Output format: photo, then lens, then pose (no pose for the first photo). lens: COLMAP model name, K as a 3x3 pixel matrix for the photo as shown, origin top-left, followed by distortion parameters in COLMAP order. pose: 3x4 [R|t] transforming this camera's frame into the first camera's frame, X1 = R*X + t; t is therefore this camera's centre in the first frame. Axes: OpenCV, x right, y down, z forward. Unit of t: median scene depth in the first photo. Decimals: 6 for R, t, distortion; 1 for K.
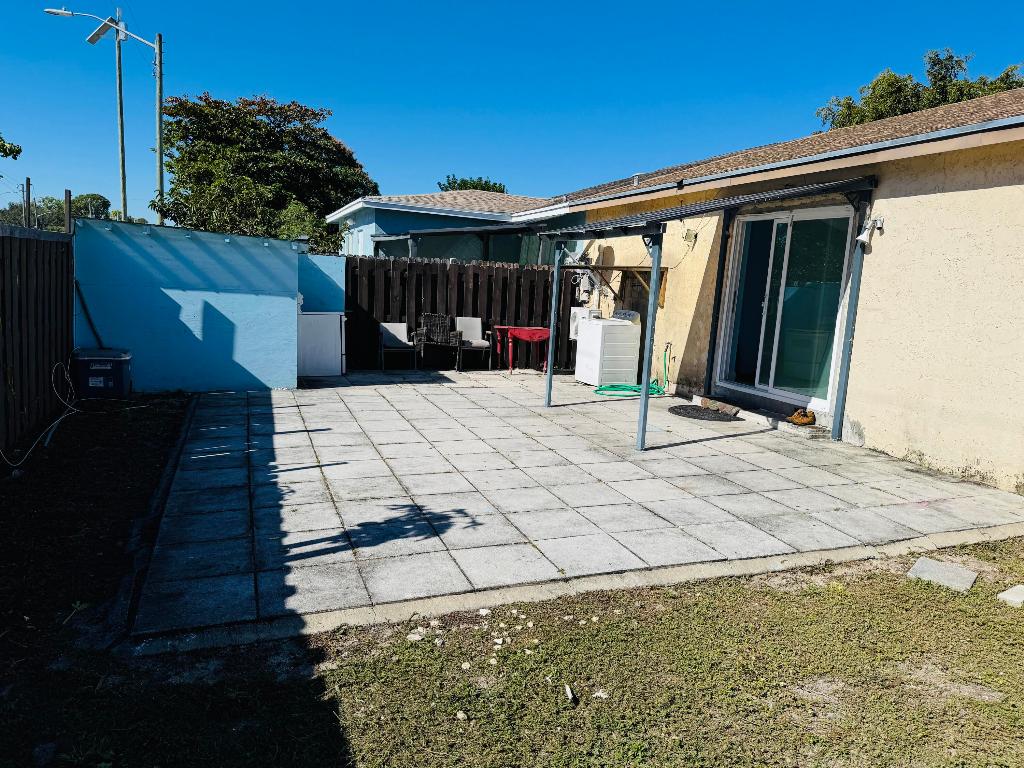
lens RADIAL K [[711.6, 0, 512.0], [0, 711.6, 384.0], [0, 0, 1]] dist [0.097334, -0.146889]
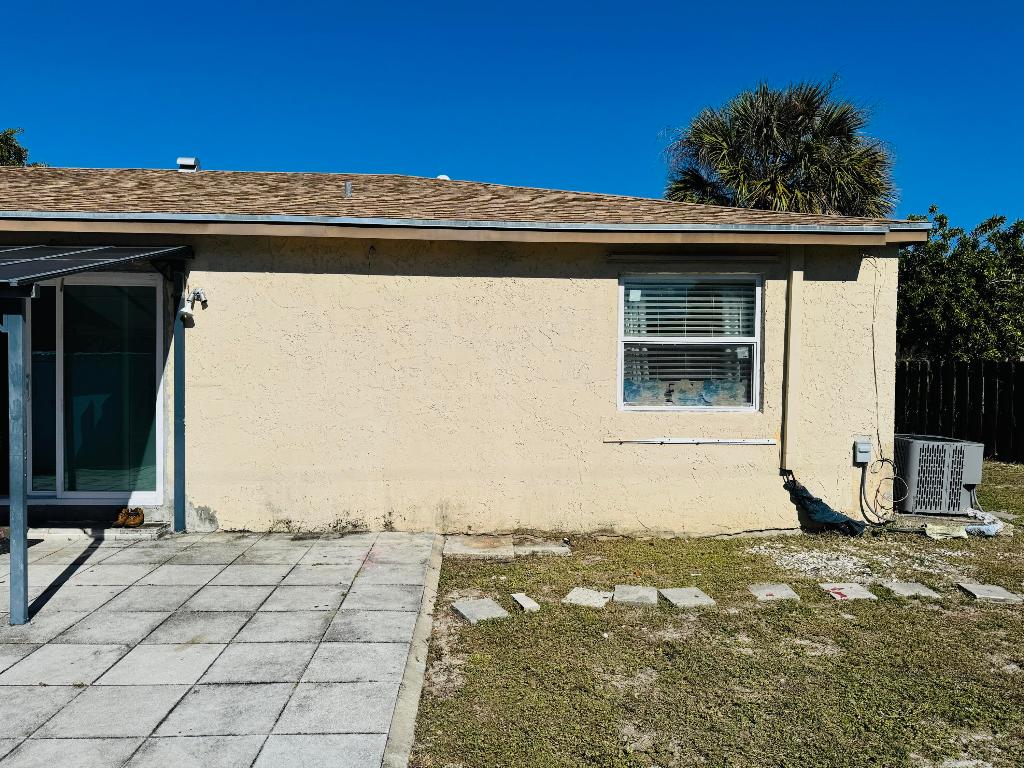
lens RADIAL K [[711.6, 0, 512.0], [0, 711.6, 384.0], [0, 0, 1]] dist [0.097334, -0.146889]
pose [[0.312144, -0.066696, 0.947691, -0.233732], [0.144663, 0.989237, 0.021971, -0.058537], [-0.938956, 0.130237, 0.318433, 0.274583]]
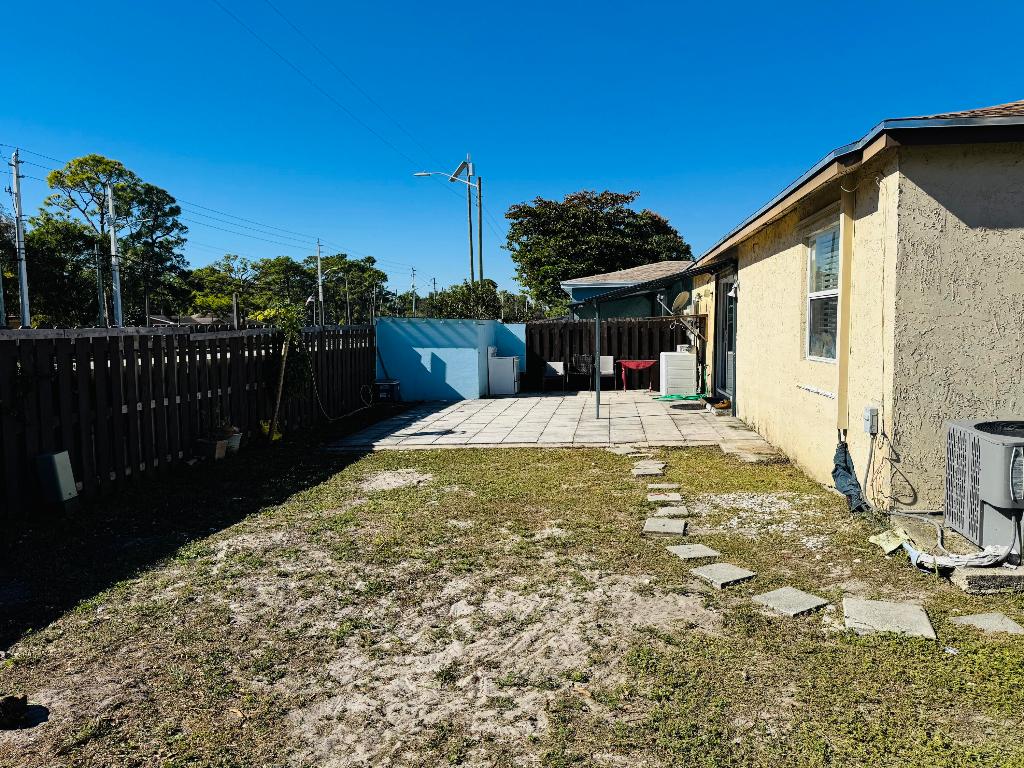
lens RADIAL K [[716.1, 0, 506.9], [0, 716.1, 392.5], [0, 0, 1]] dist [0.115606, -0.165666]
pose [[0.872930, -0.023975, -0.487256, 0.723244], [-0.007714, 0.997988, -0.062925, 0.117189], [0.487785, 0.058688, 0.870989, -0.610076]]
